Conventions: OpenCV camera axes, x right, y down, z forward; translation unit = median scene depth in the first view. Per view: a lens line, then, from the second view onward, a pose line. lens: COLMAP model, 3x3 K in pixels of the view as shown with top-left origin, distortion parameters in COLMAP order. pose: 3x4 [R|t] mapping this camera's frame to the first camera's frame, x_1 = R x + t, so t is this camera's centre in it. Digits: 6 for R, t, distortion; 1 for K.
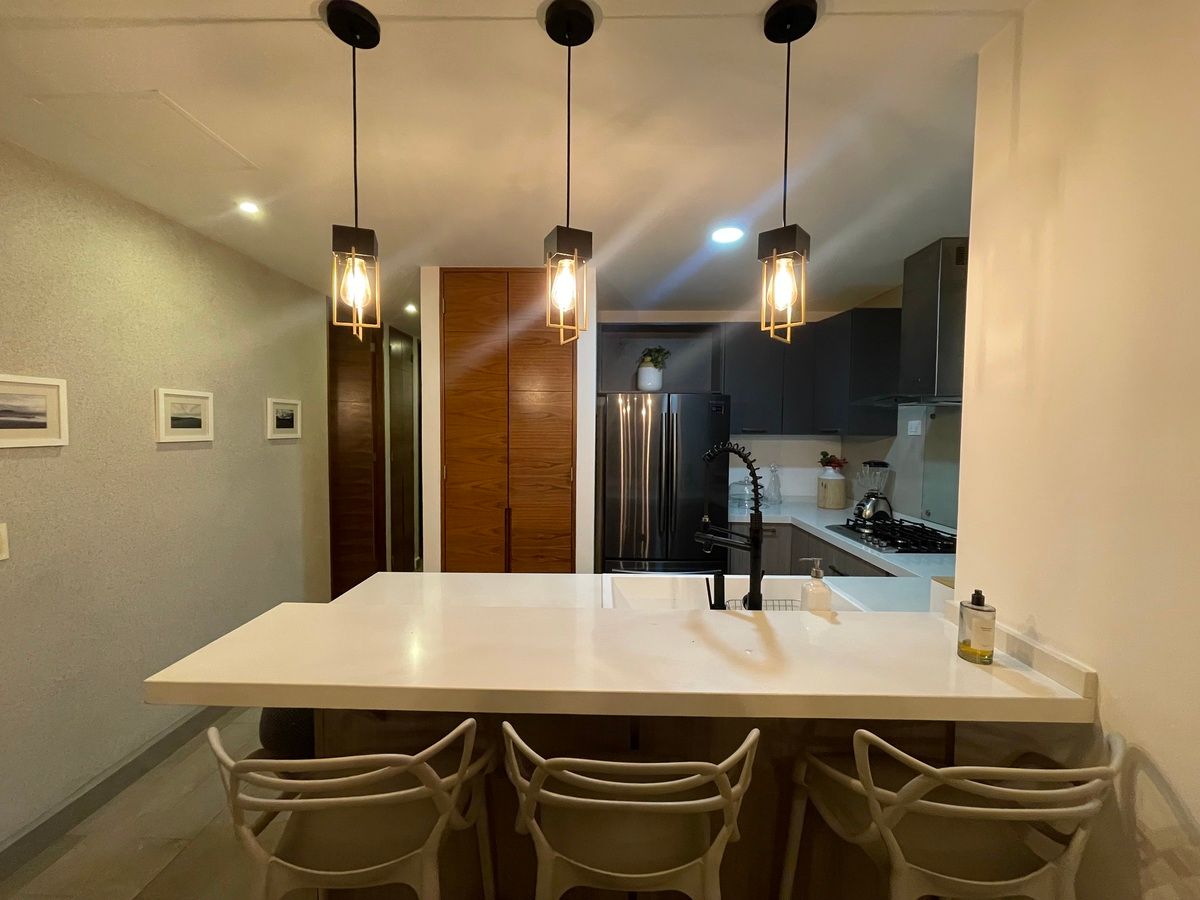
lens RADIAL K [[485.9, 0, 601.2], [0, 485.9, 448.7], [0, 0, 1]] dist [0.000496, 0.000887]
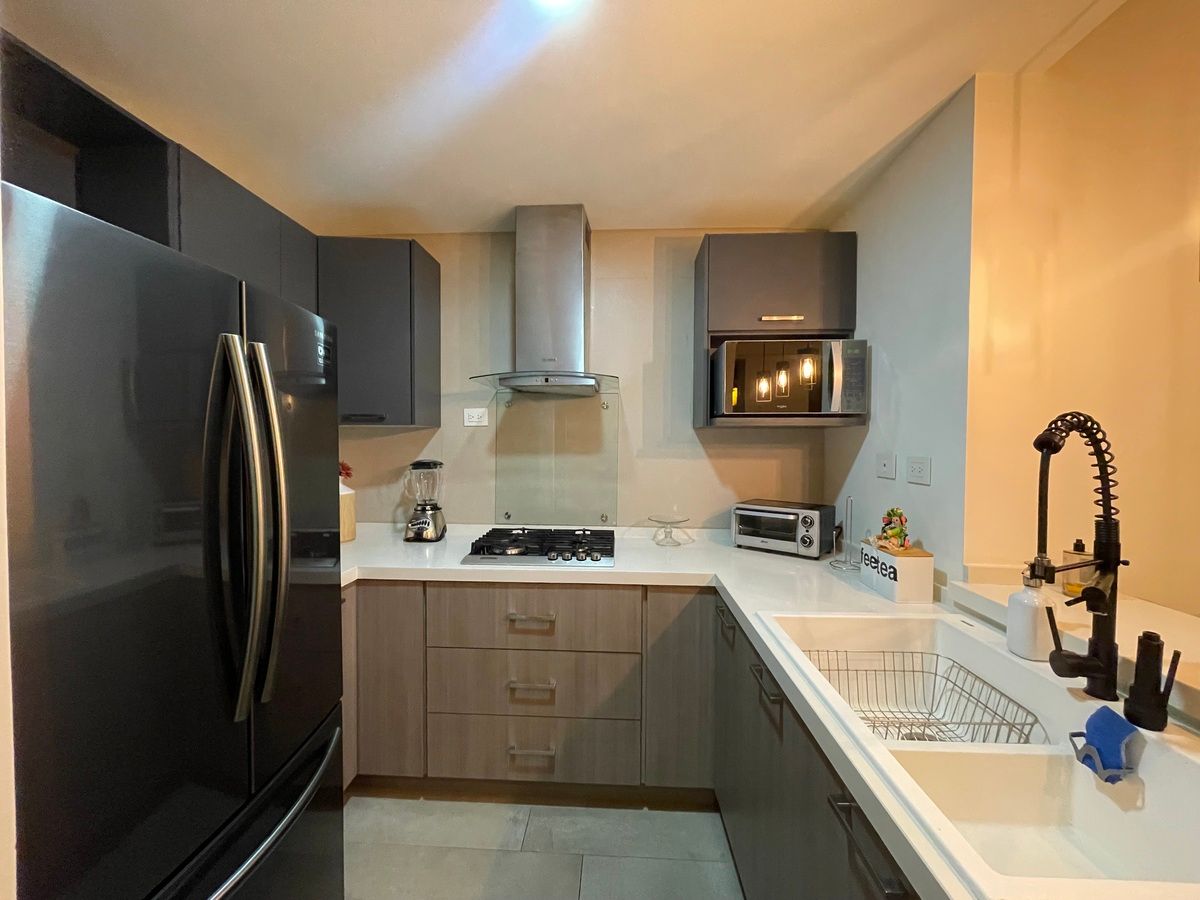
lens RADIAL K [[485.9, 0, 598.3], [0, 485.9, 449.6], [0, 0, 1]] dist [0.000496, 0.000887]
pose [[0.056141, -0.042040, 0.997537, -0.182987], [0.042047, 0.998326, 0.039706, -0.012664], [-0.997537, 0.039714, 0.057815, 0.779443]]
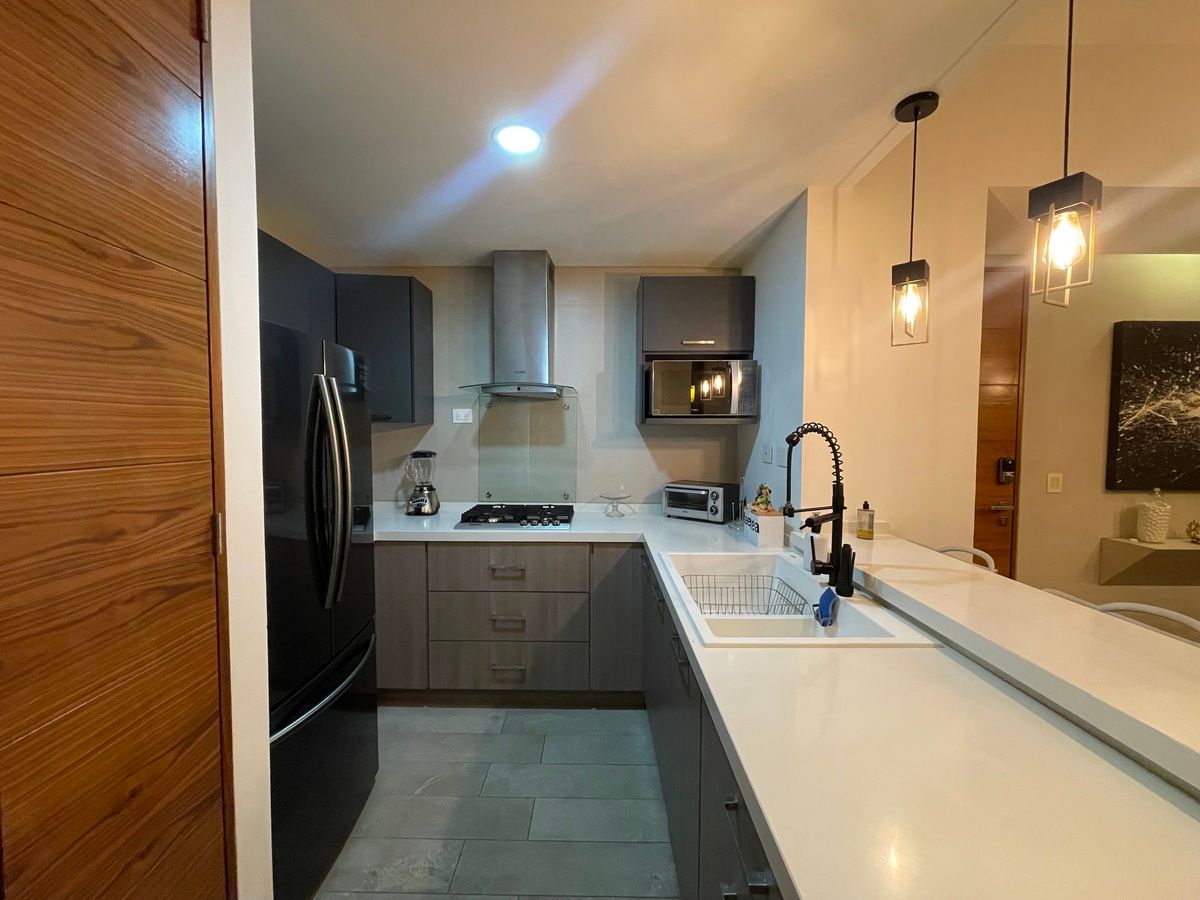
lens RADIAL K [[485.9, 0, 596.4], [0, 485.9, 450.5], [0, 0, 1]] dist [0.000496, 0.000887]
pose [[0.018939, -0.063525, 0.997801, -0.403191], [0.042515, 0.997128, 0.062675, -0.024073], [-0.998916, 0.041234, 0.021585, 0.728251]]
